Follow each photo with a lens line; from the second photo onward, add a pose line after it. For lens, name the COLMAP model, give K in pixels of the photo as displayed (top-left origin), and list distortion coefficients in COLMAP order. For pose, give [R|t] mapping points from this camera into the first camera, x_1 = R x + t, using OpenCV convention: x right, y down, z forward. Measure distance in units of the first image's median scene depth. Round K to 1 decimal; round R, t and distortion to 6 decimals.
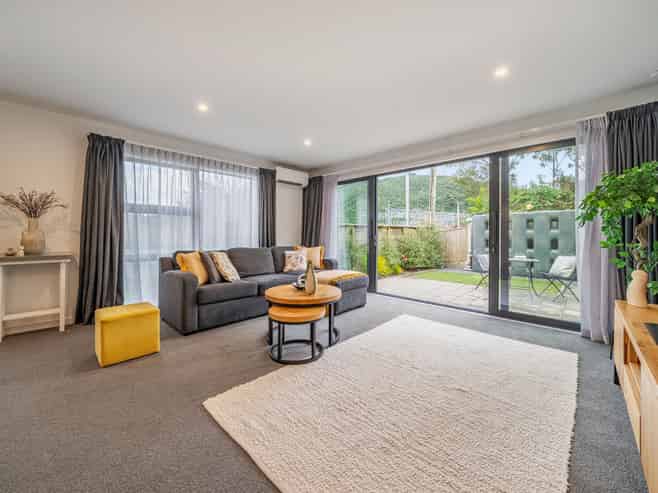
lens RADIAL K [[259.0, 0, 326.1], [0, 259.0, 247.3], [0, 0, 1]] dist [-0.017196, 0.000152]
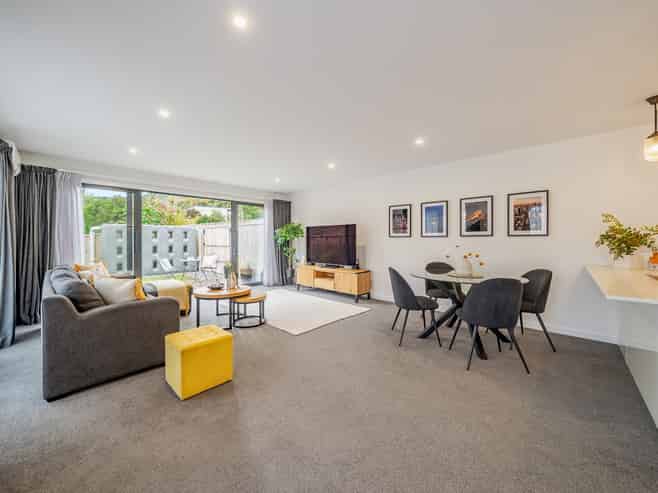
lens RADIAL K [[259.0, 0, 326.4], [0, 259.0, 241.9], [0, 0, 1]] dist [-0.017196, 0.000152]
pose [[-0.044713, -0.013316, 0.998911, -1.050737], [0.055528, 0.998332, 0.015794, -0.048602], [-0.997455, 0.056173, -0.043899, 0.351890]]
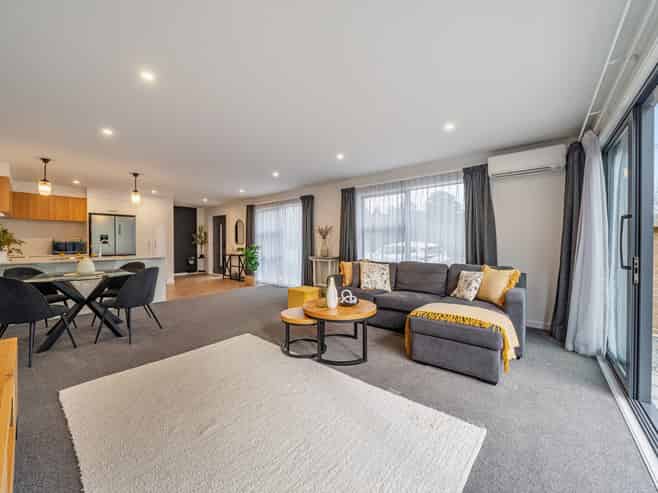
lens RADIAL K [[259.0, 0, 326.5], [0, 259.0, 245.3], [0, 0, 1]] dist [-0.017196, 0.000152]
pose [[0.068319, -0.001226, -0.997663, 0.646568], [-0.056855, 0.998369, -0.005120, -0.035608], [0.996042, 0.057072, 0.068138, 0.610634]]
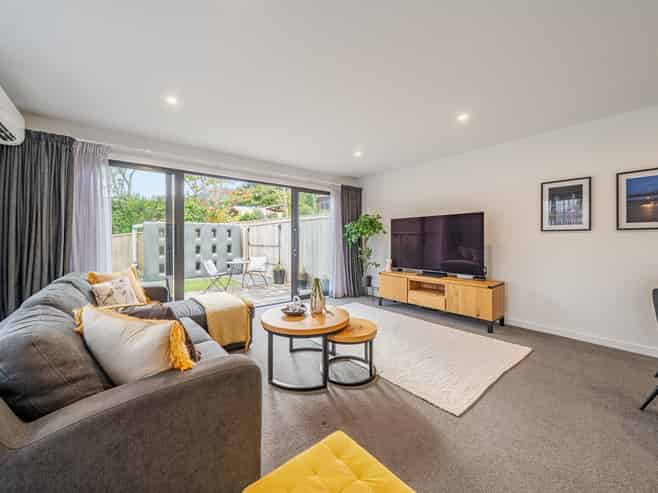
lens RADIAL K [[259.0, 0, 319.0], [0, 259.0, 239.2], [0, 0, 1]] dist [-0.017196, 0.000152]
pose [[0.097739, -0.004394, 0.995202, -0.654632], [0.059443, 0.998231, -0.001431, -0.050433], [-0.993435, 0.059298, 0.097827, 0.608514]]
